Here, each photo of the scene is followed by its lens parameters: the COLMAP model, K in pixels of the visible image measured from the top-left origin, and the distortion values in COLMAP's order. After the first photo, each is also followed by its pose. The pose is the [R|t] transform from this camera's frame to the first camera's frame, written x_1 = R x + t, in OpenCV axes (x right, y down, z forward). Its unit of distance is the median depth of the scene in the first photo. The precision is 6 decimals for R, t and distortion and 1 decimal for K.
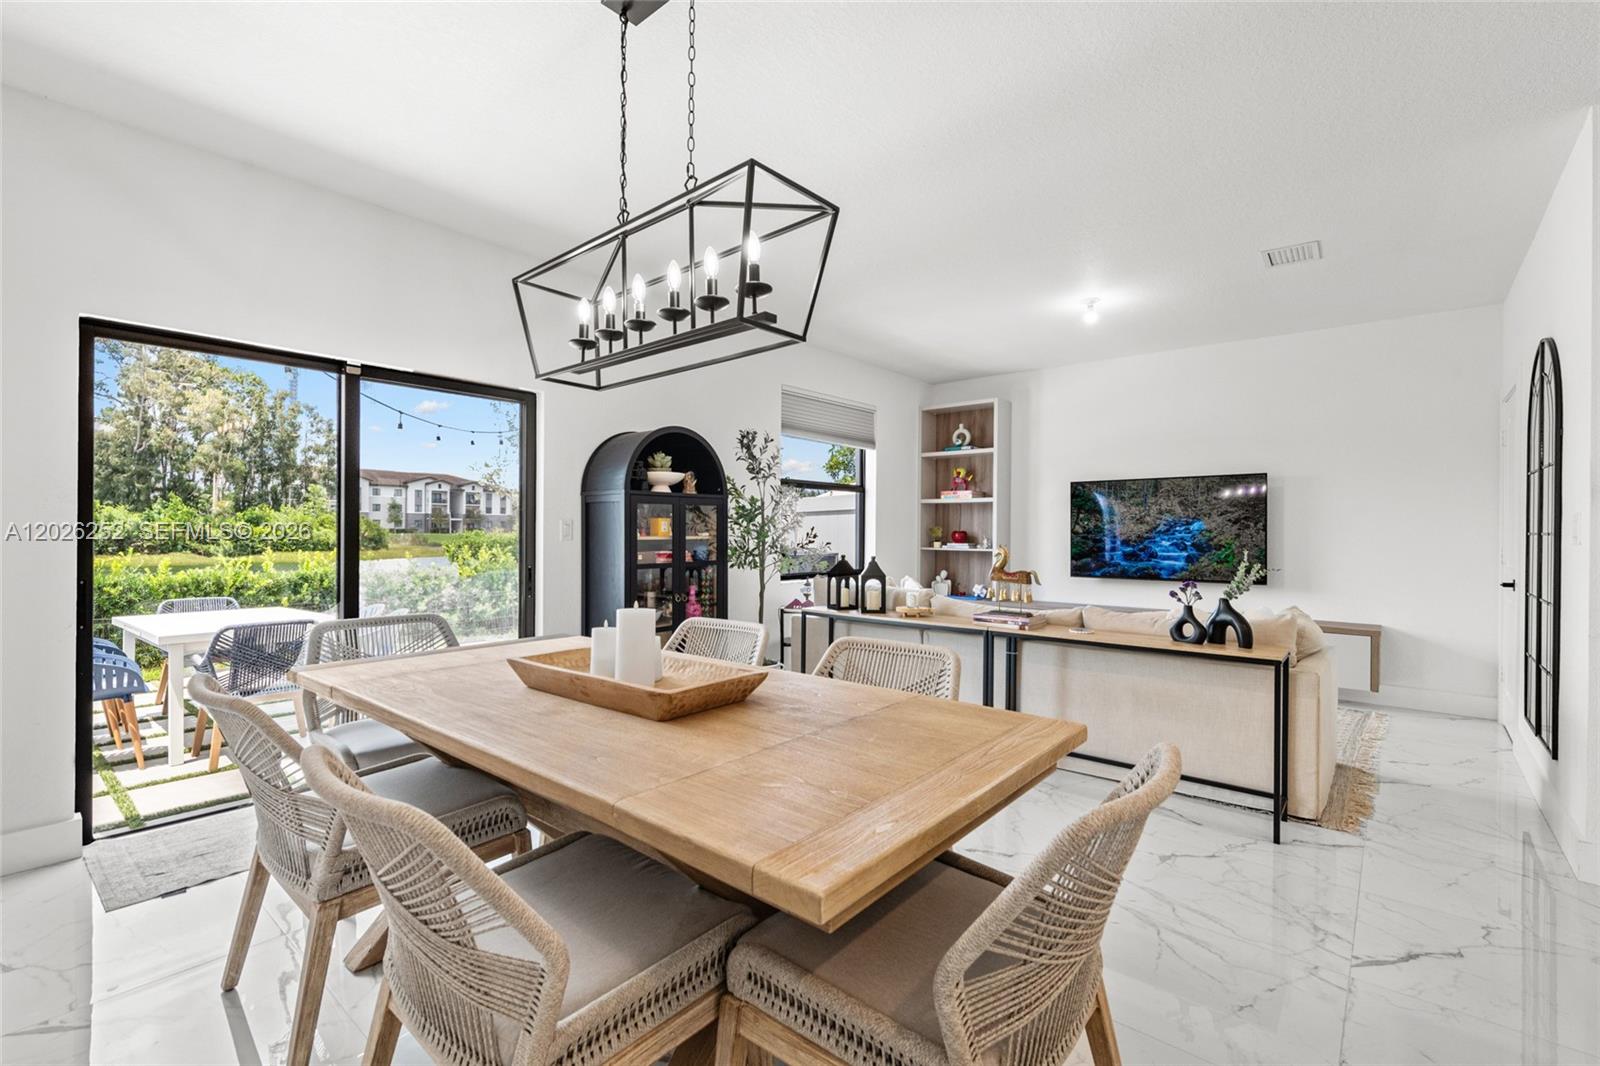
lens RADIAL K [[702.3, 0, 804.4], [0, 702.3, 532.2], [0, 0, 1]] dist [0.013900, -0.005122]
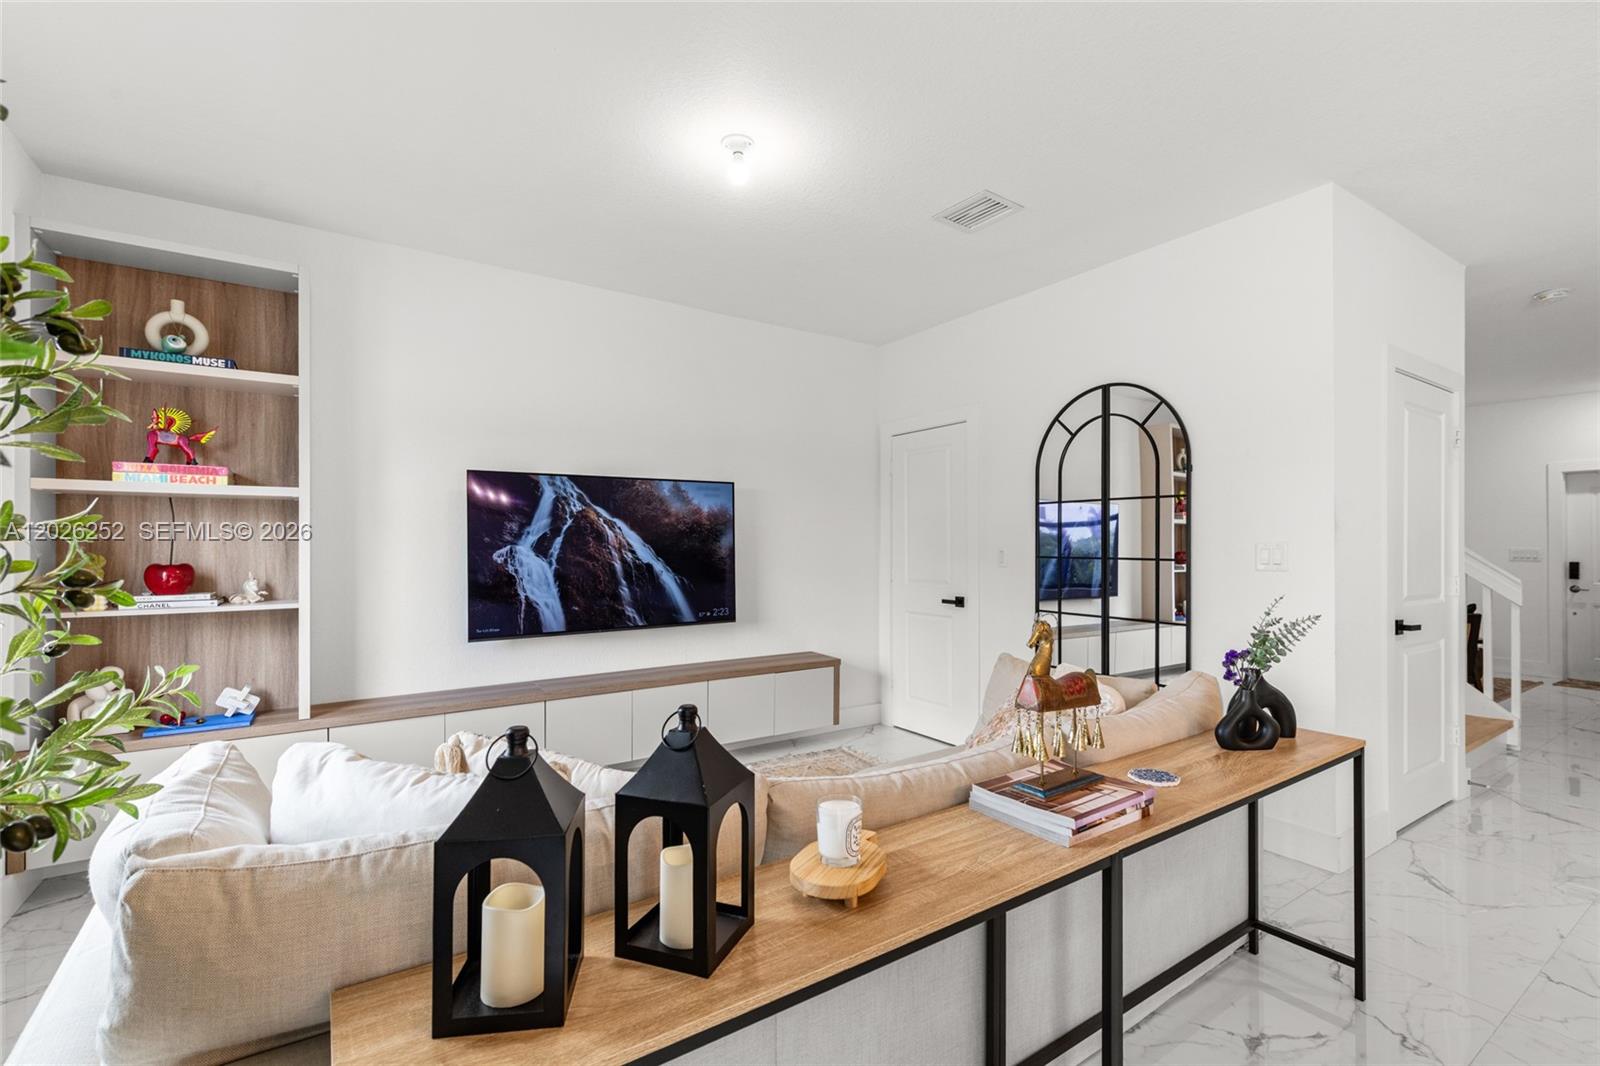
lens RADIAL K [[702.3, 0, 805.1], [0, 702.3, 545.6], [0, 0, 1]] dist [0.013900, -0.005122]
pose [[0.273057, -0.008428, 0.961961, -0.089452], [0.006377, 0.999956, 0.006951, -0.016169], [-0.961977, 0.004237, 0.273098, 0.673037]]
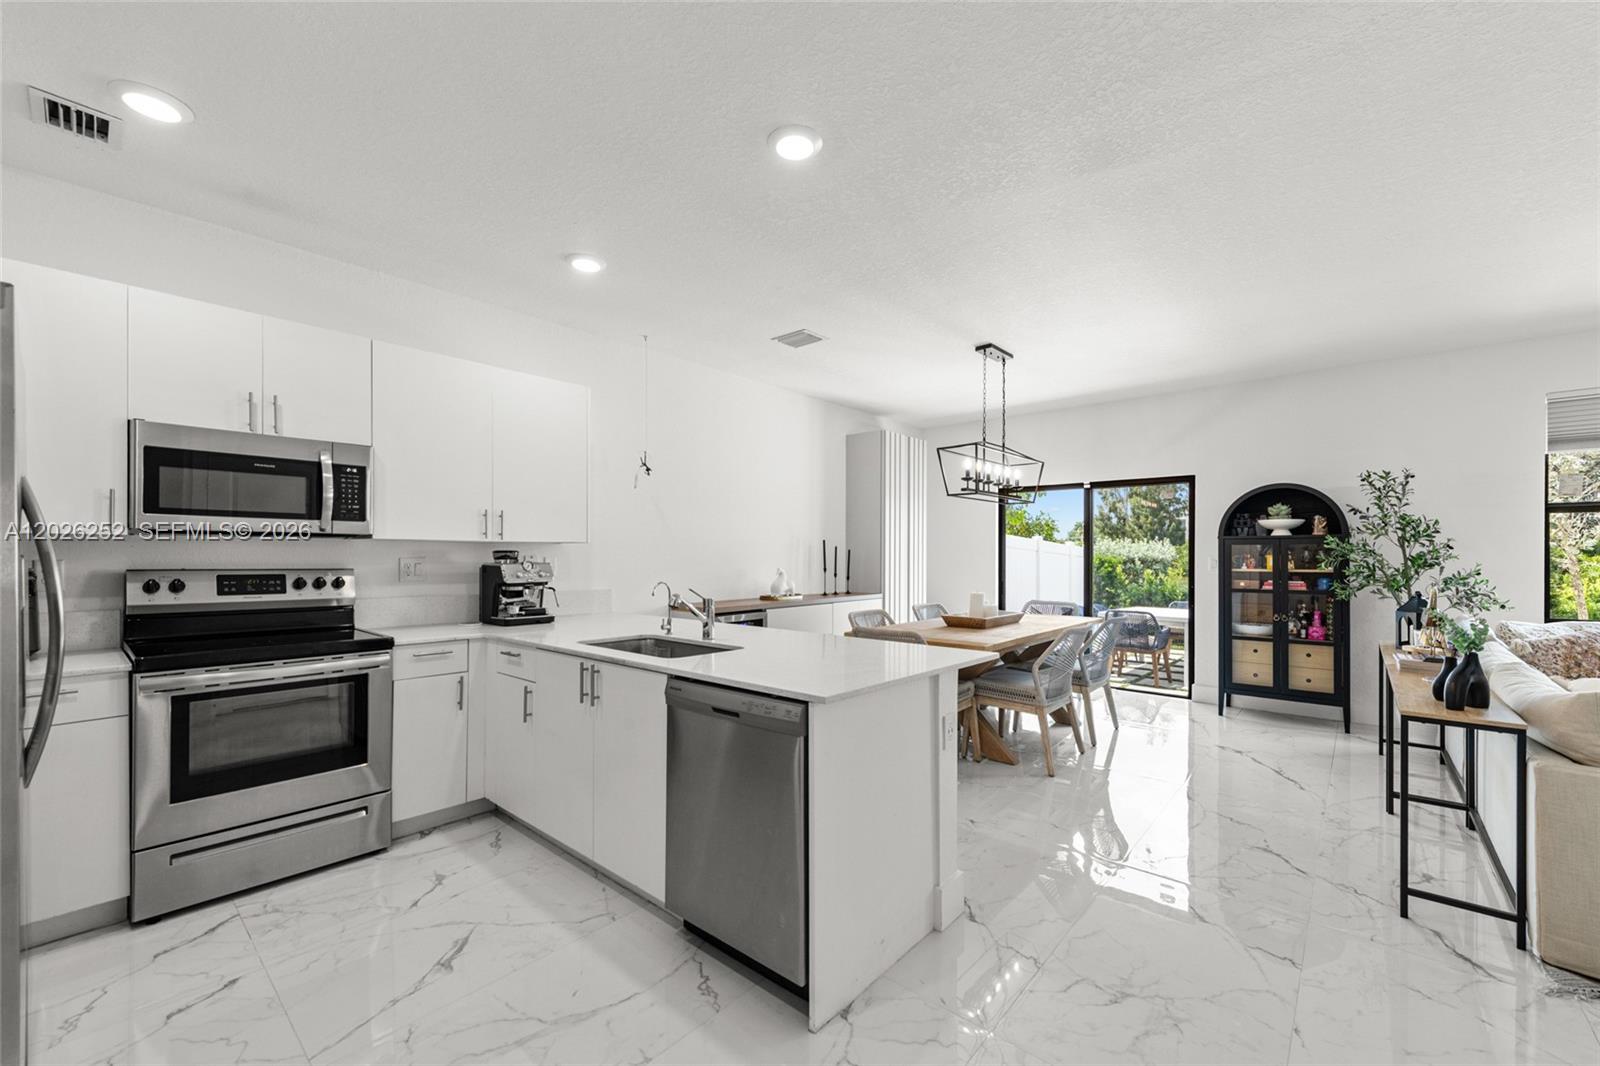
lens RADIAL K [[647.0, 0, 823.2], [0, 647.0, 552.3], [0, 0, 1]] dist [0.012717, -0.002920]
pose [[0.008603, -0.006978, -0.999939, 0.750615], [-0.007535, 0.999947, -0.007043, -0.008170], [0.999935, 0.007595, 0.008550, 0.122406]]
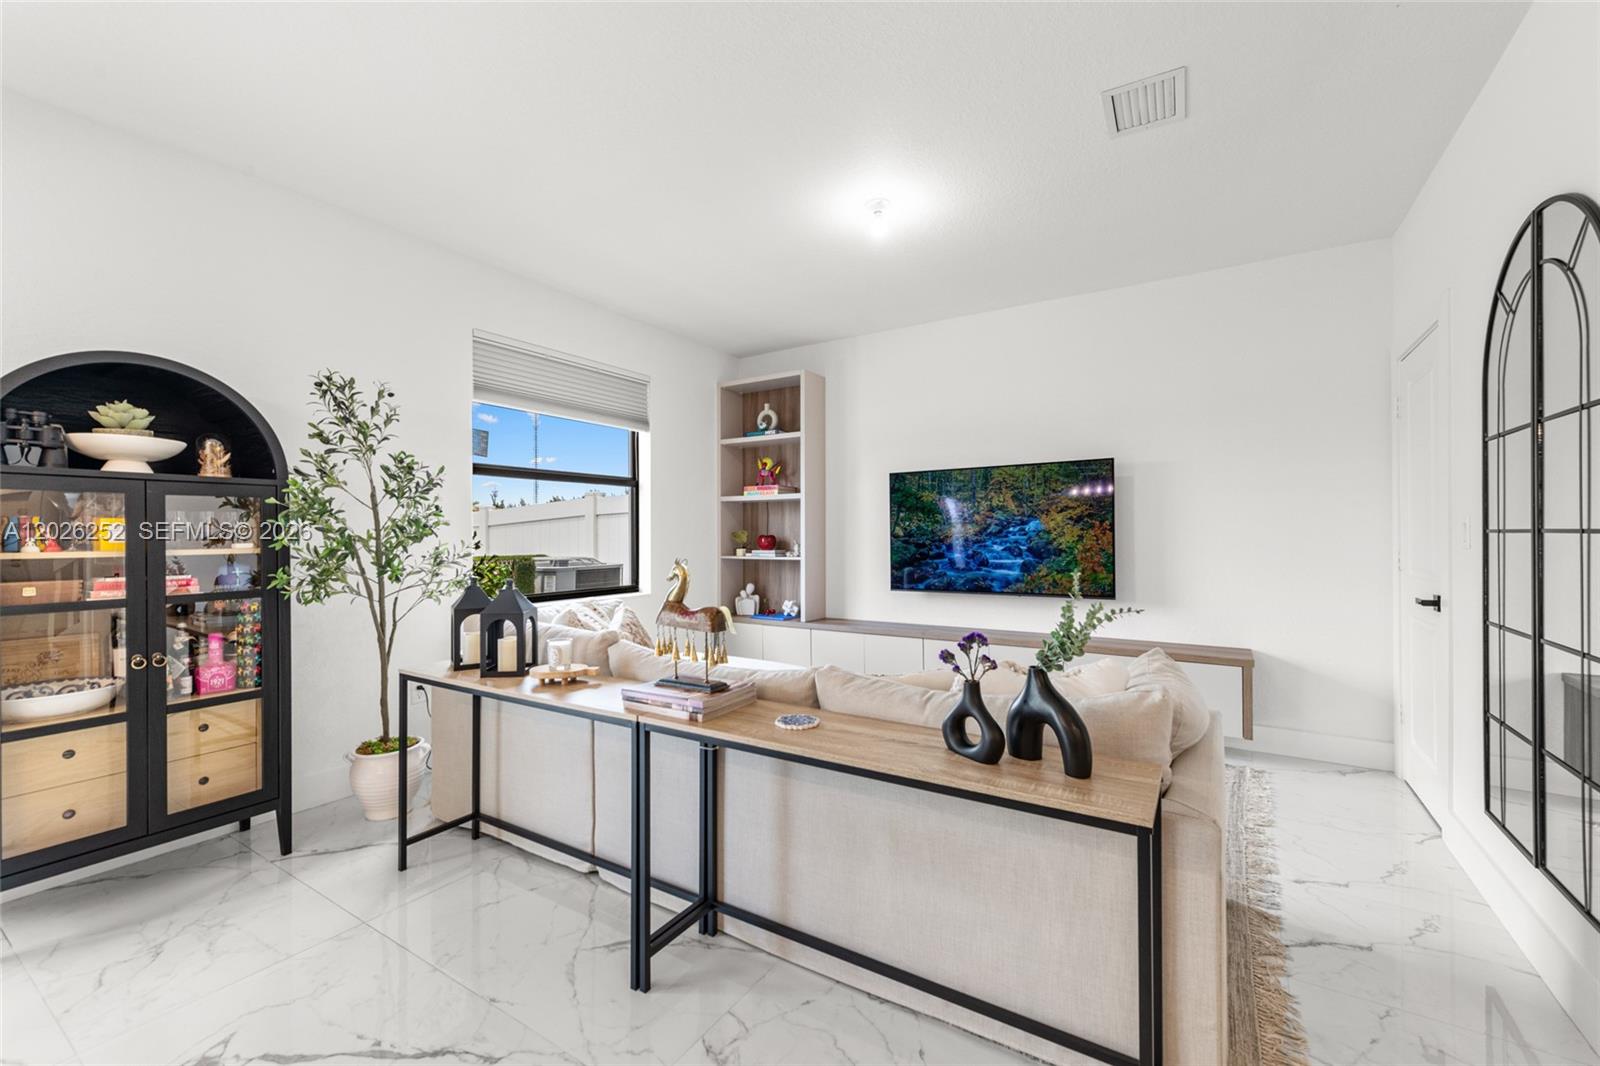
lens RADIAL K [[647.0, 0, 806.2], [0, 647.0, 534.1], [0, 0, 1]] dist [0.012717, -0.002920]
pose [[0.990578, -0.010483, 0.136545, 0.204758], [0.011027, 0.999934, -0.003232, 0.000162], [-0.136502, 0.004707, 0.990629, 0.313782]]
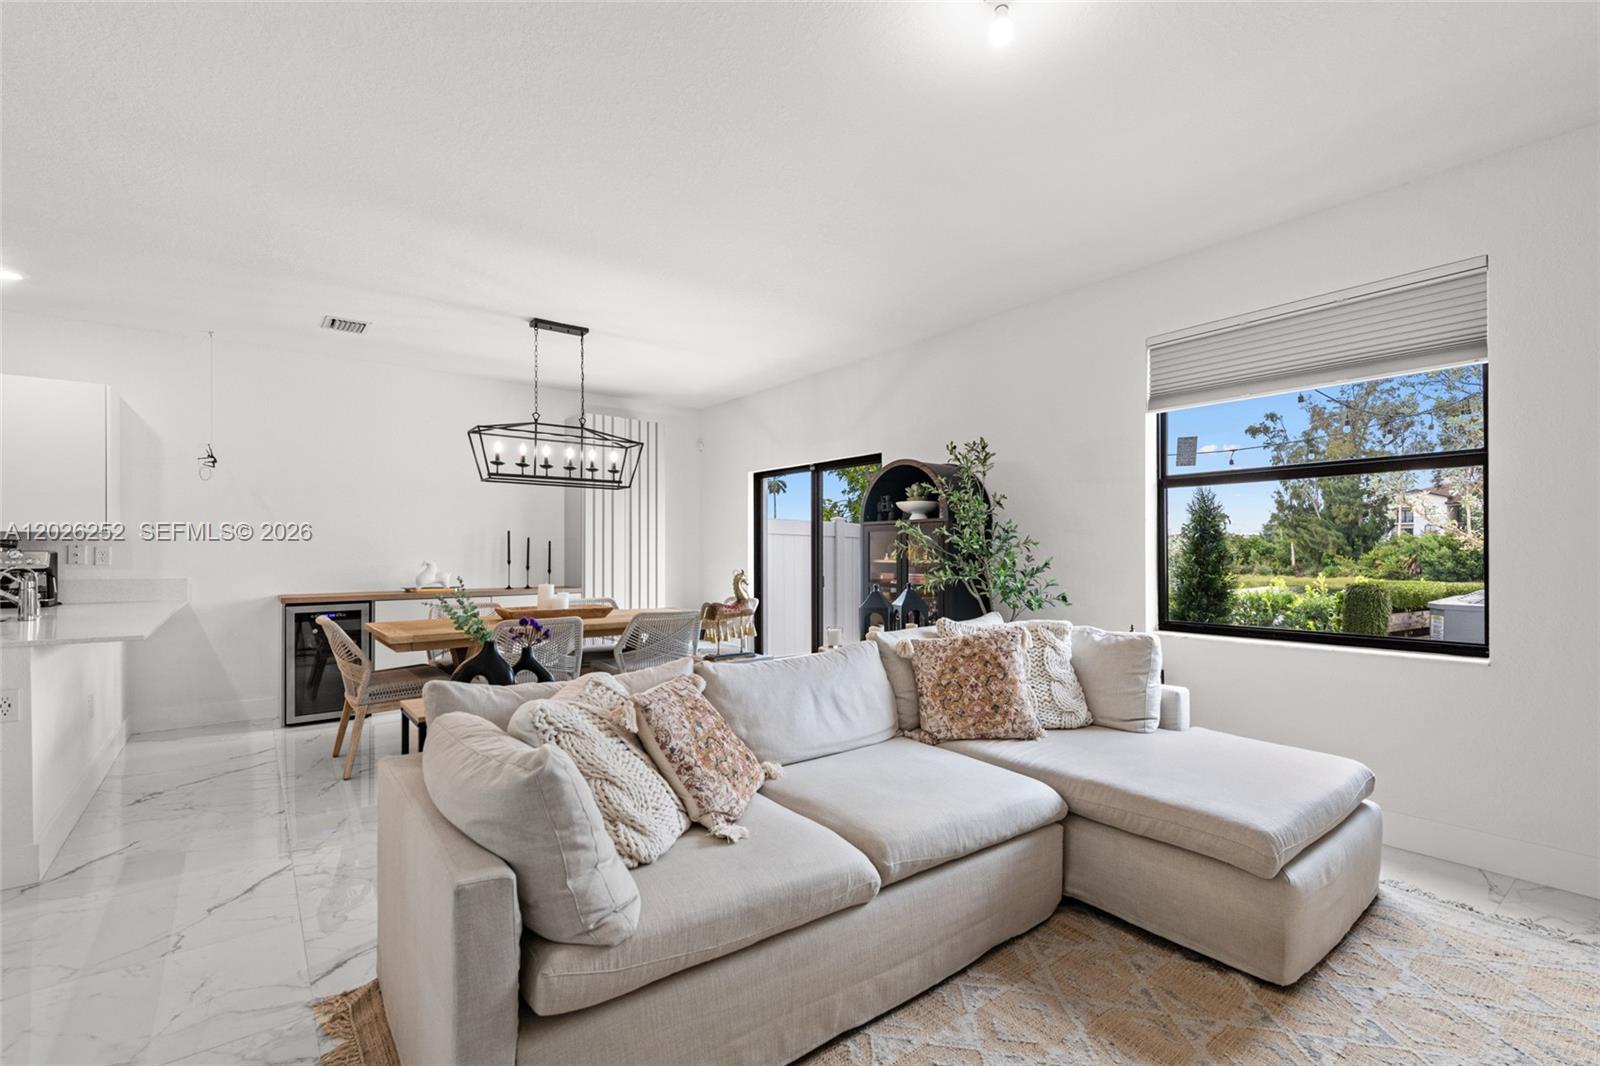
lens RADIAL K [[702.3, 0, 807.4], [0, 702.3, 547.5], [0, 0, 1]] dist [0.013900, -0.005122]
pose [[-0.184510, -0.009873, -0.982781, 0.695845], [-0.005346, 0.999945, -0.009042, -0.001636], [0.982816, 0.003586, -0.184553, 0.799617]]
